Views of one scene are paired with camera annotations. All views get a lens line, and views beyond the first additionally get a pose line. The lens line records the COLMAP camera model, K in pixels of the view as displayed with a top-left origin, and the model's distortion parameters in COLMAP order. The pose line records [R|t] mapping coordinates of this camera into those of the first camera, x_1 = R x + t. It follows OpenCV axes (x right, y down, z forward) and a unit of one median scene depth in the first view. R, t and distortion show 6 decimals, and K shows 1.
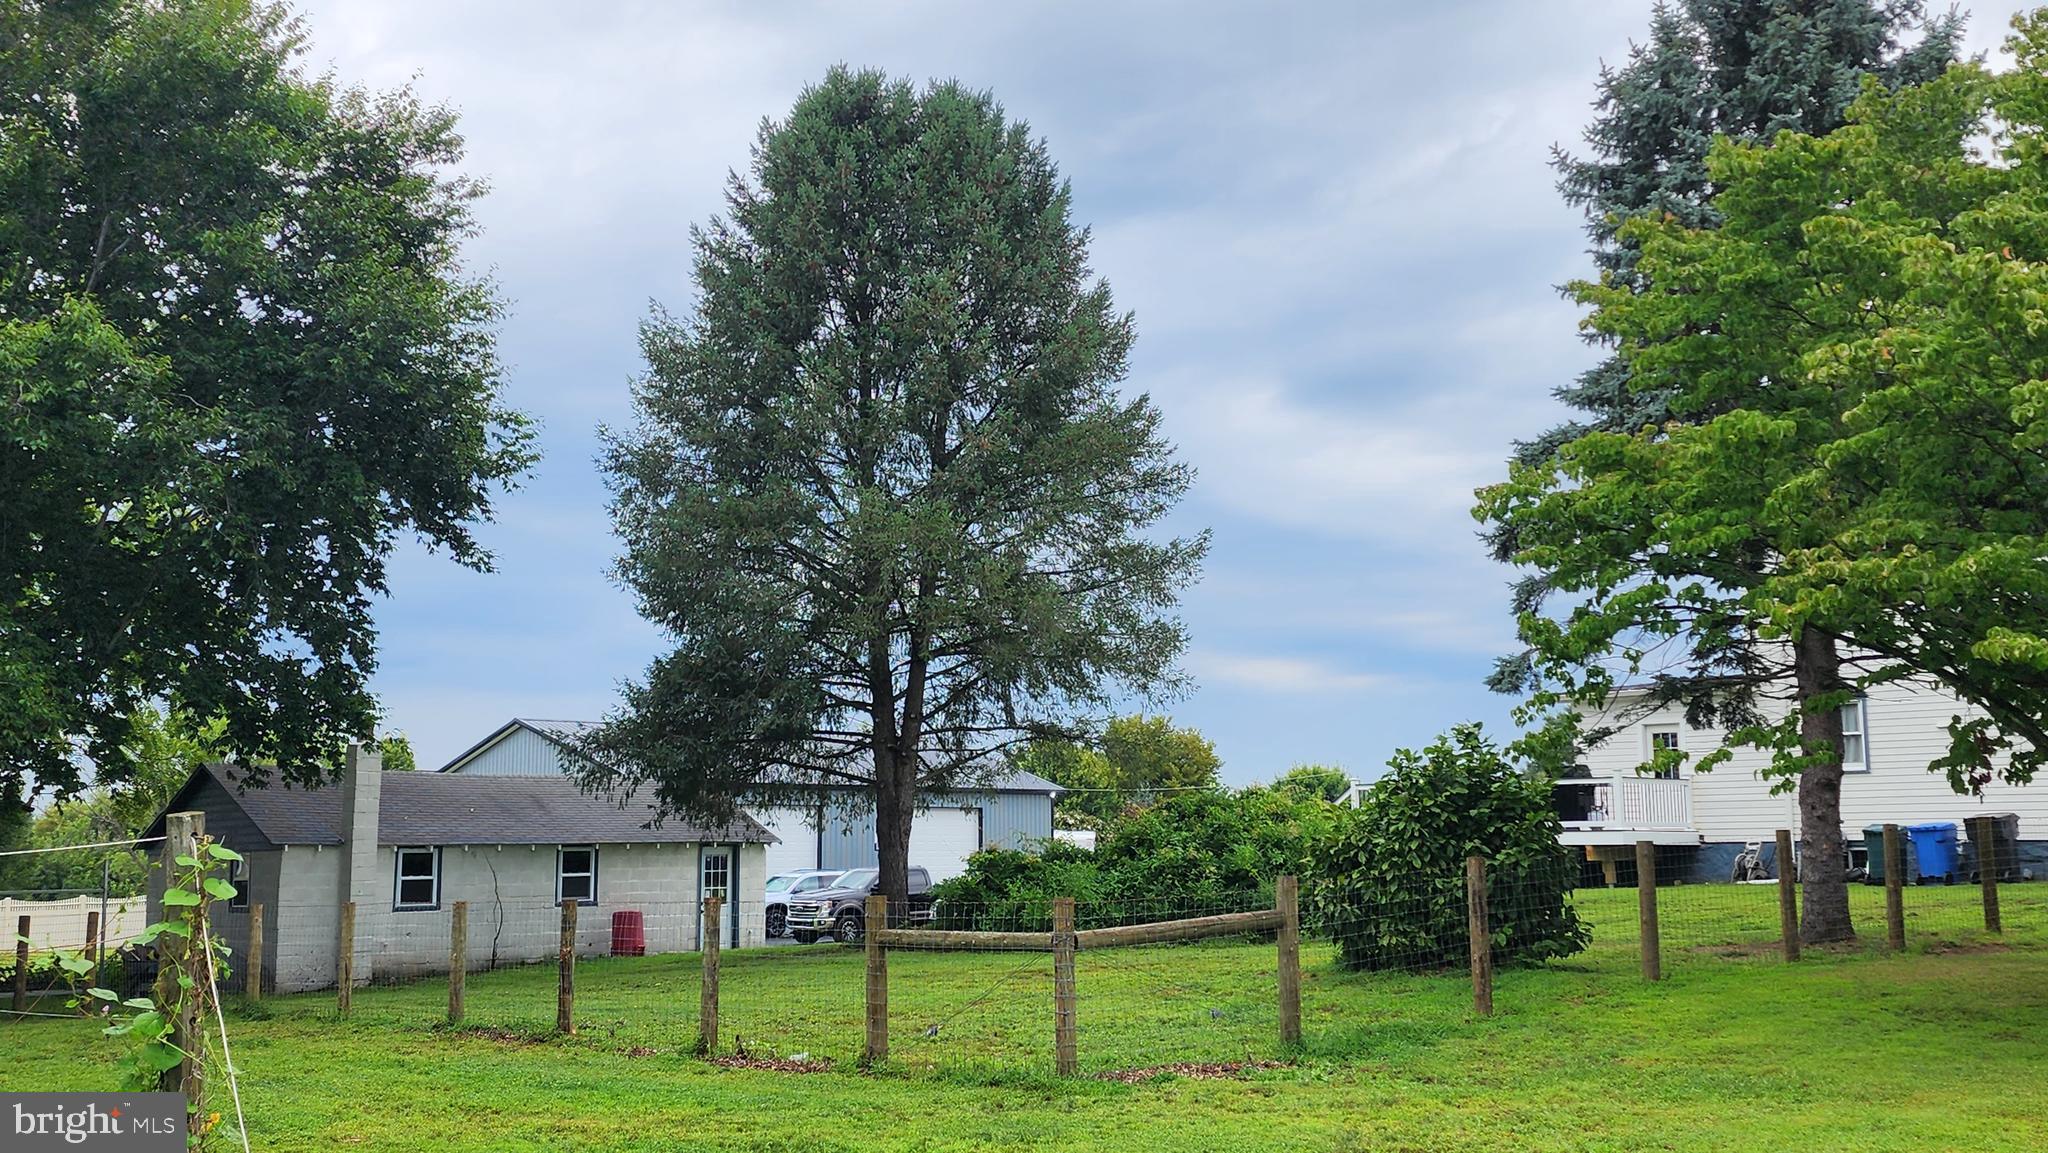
lens RADIAL K [[2094.4, 0, 1024.0], [0, 2094.4, 576.5], [0, 0, 1]] dist [0.123371, -0.216952]
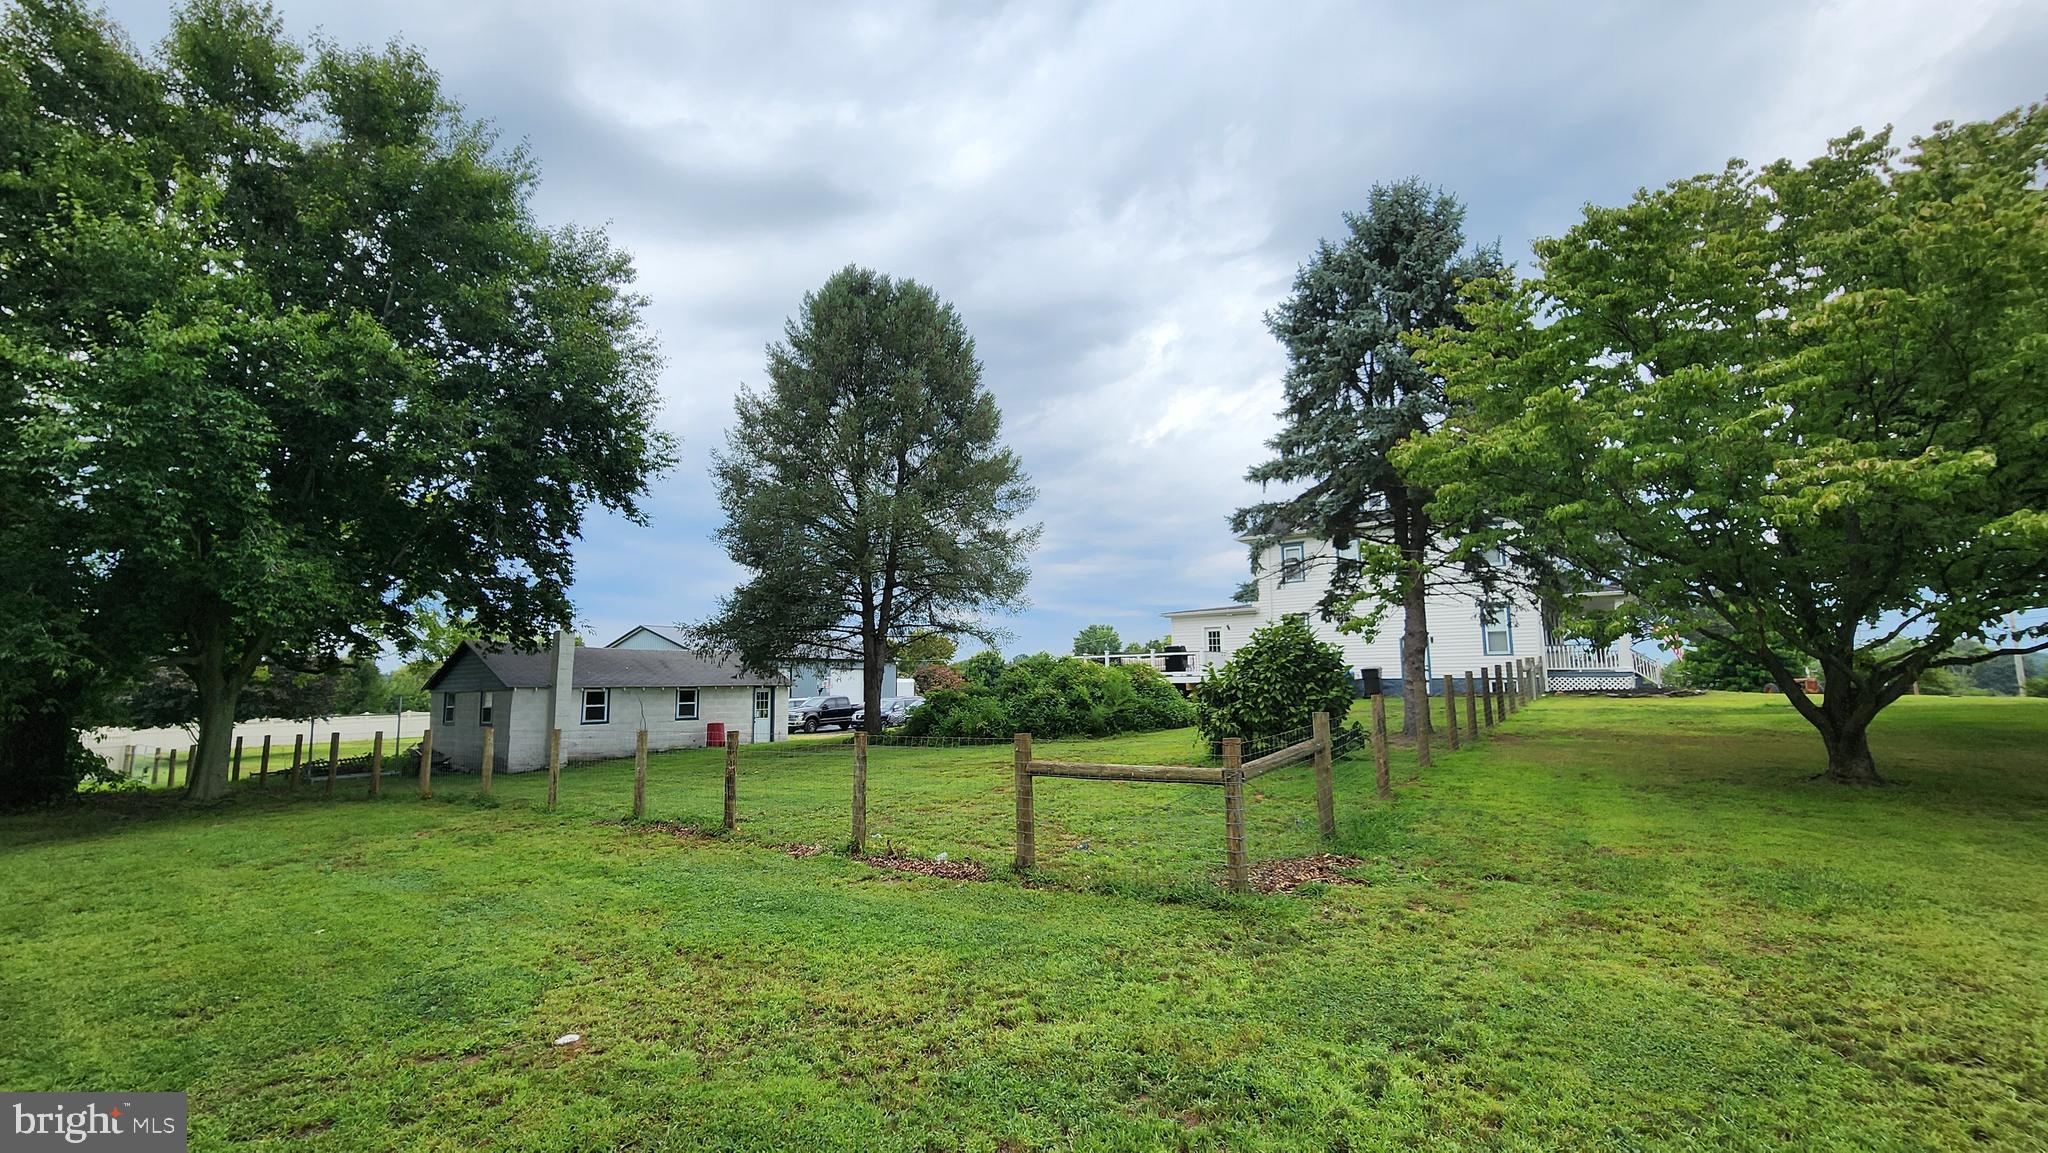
lens RADIAL K [[838.0, 0, 1027.5], [0, 838.0, 582.7], [0, 0, 1]] dist [-0.000314, -0.000017]
pose [[0.978553, 0.018849, 0.205132, -0.082379], [-0.020260, 0.999783, 0.004779, 0.029829], [-0.204998, -0.008833, 0.978723, 0.250984]]
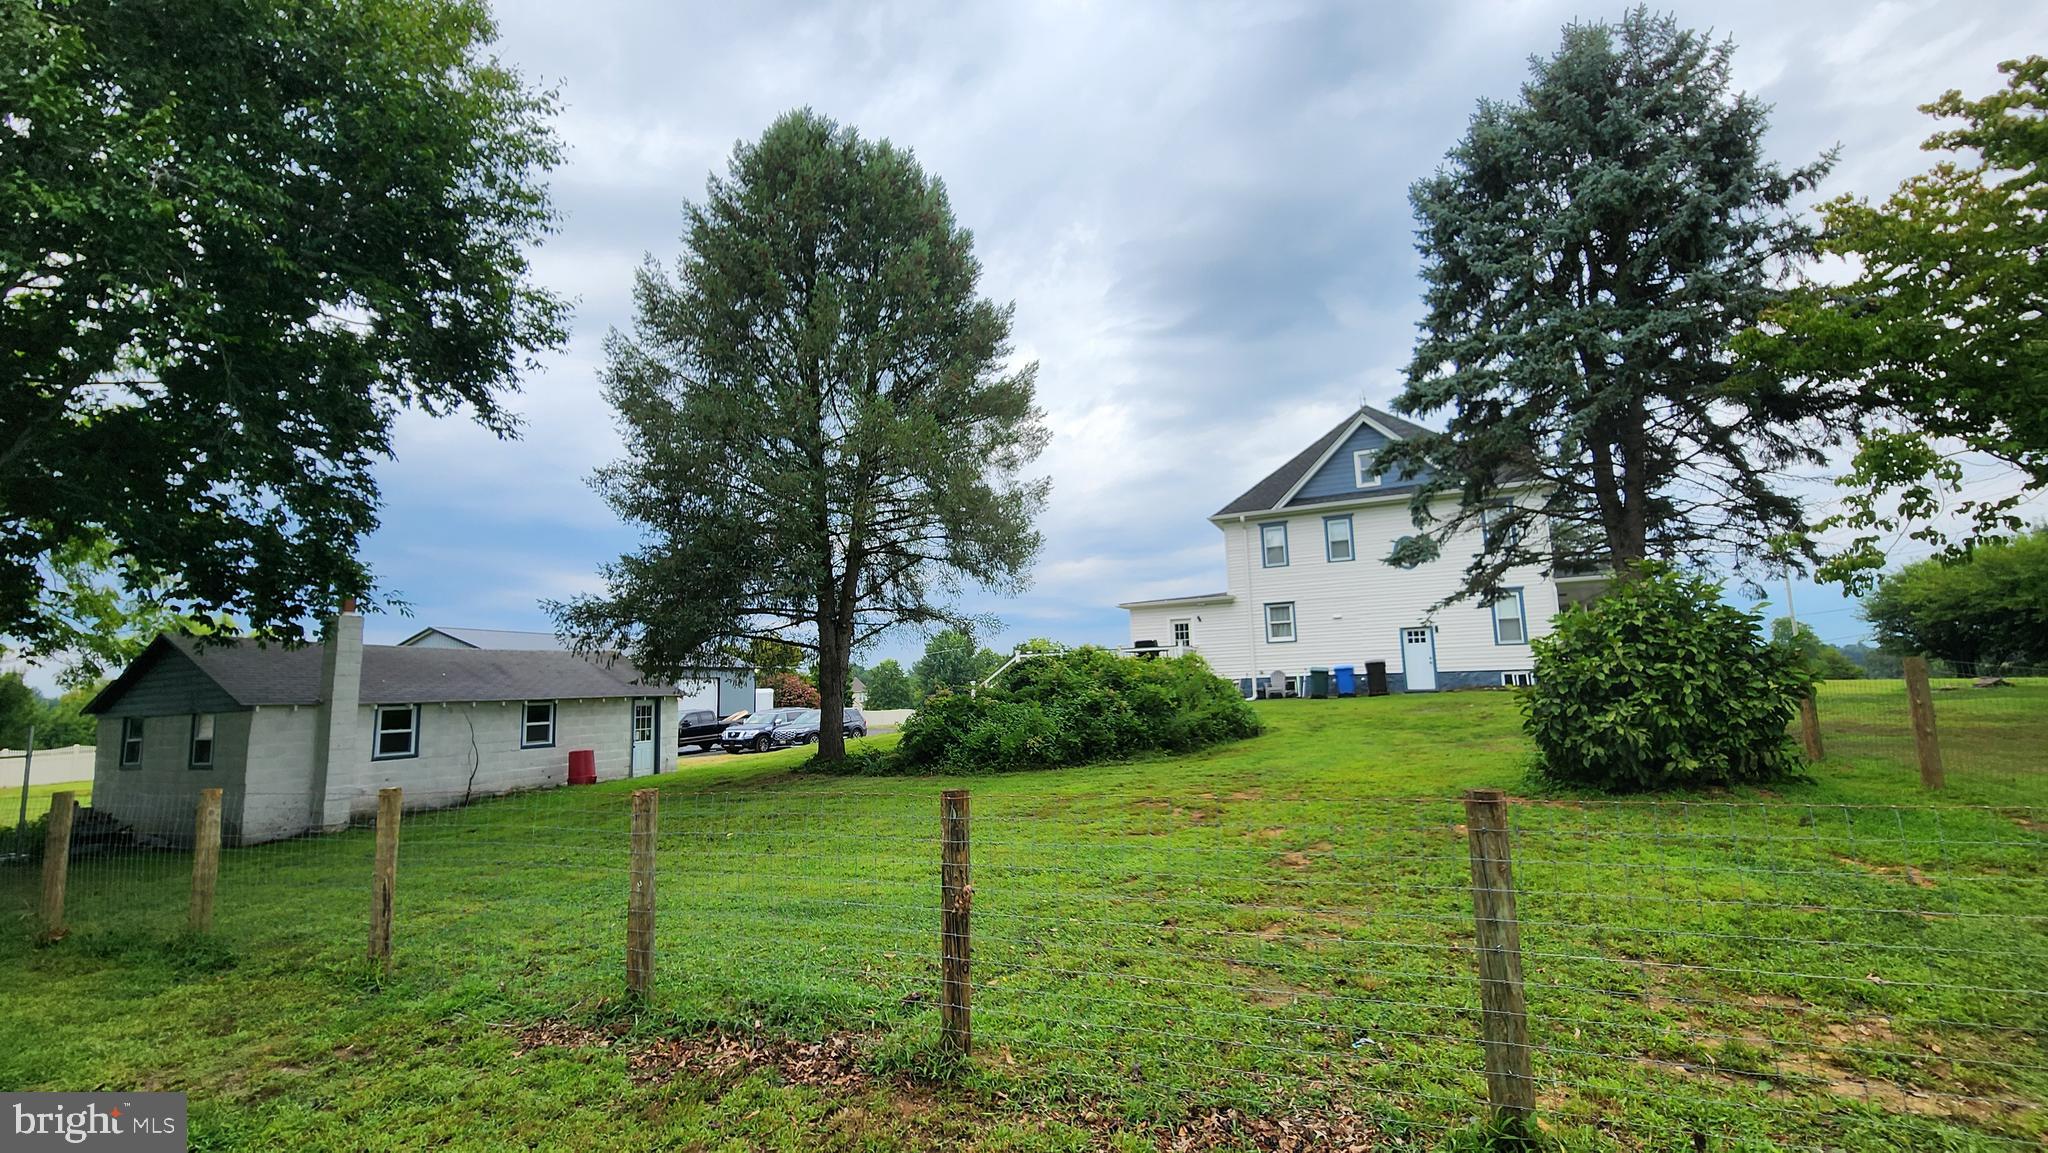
lens RADIAL K [[840.1, 0, 1020.3], [0, 840.1, 578.2], [0, 0, 1]] dist [0.000385, 0.000141]
pose [[0.918897, 0.027345, 0.393549, -0.164613], [-0.023550, 0.999618, -0.014469, 0.059686], [-0.393795, 0.004027, 0.919190, 0.463857]]
